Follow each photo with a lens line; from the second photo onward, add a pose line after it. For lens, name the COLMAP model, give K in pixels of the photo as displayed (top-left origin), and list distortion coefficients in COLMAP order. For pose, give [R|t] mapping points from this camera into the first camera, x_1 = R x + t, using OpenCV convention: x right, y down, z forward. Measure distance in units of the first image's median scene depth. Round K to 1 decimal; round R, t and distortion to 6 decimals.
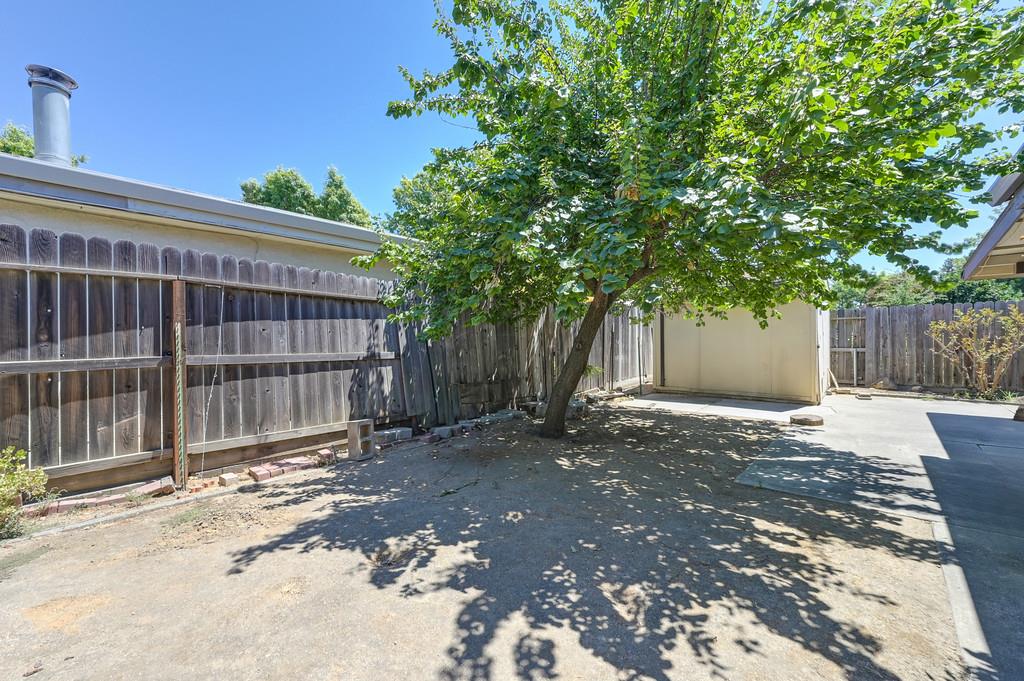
lens RADIAL K [[405.3, 0, 512.0], [0, 405.3, 340.5], [0, 0, 1]] dist [0.001413, -0.000092]
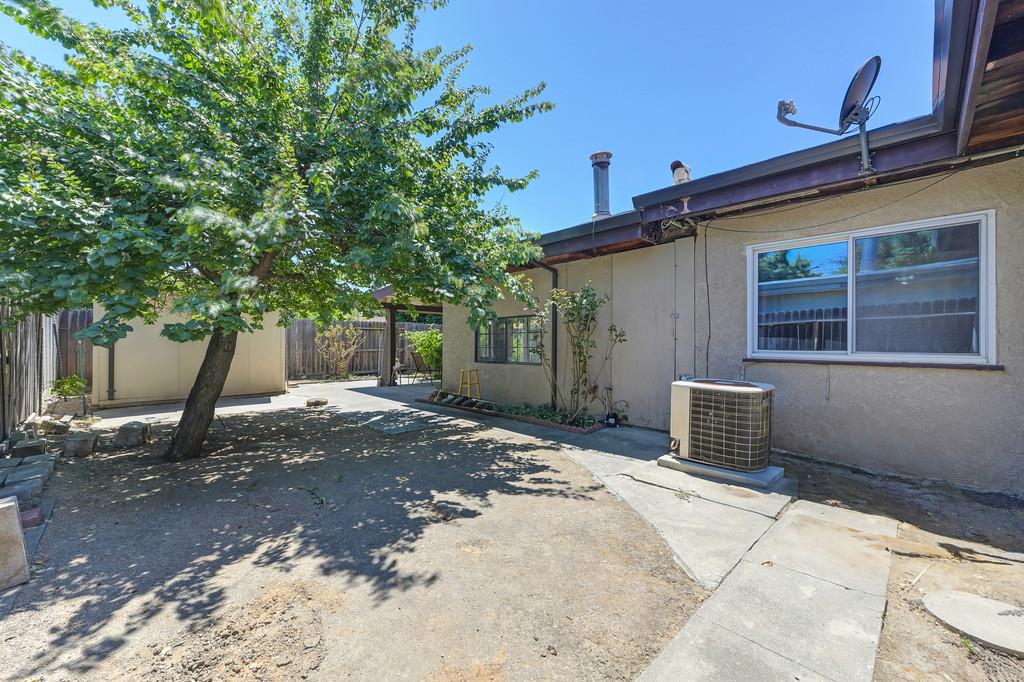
lens RADIAL K [[405.3, 0, 512.0], [0, 405.3, 341.0], [0, 0, 1]] dist [0.001413, -0.000092]
pose [[0.055177, 0.014376, 0.998373, -1.453040], [-0.006628, 0.999880, -0.014031, 0.015707], [-0.998455, -0.005843, 0.055266, 0.673748]]
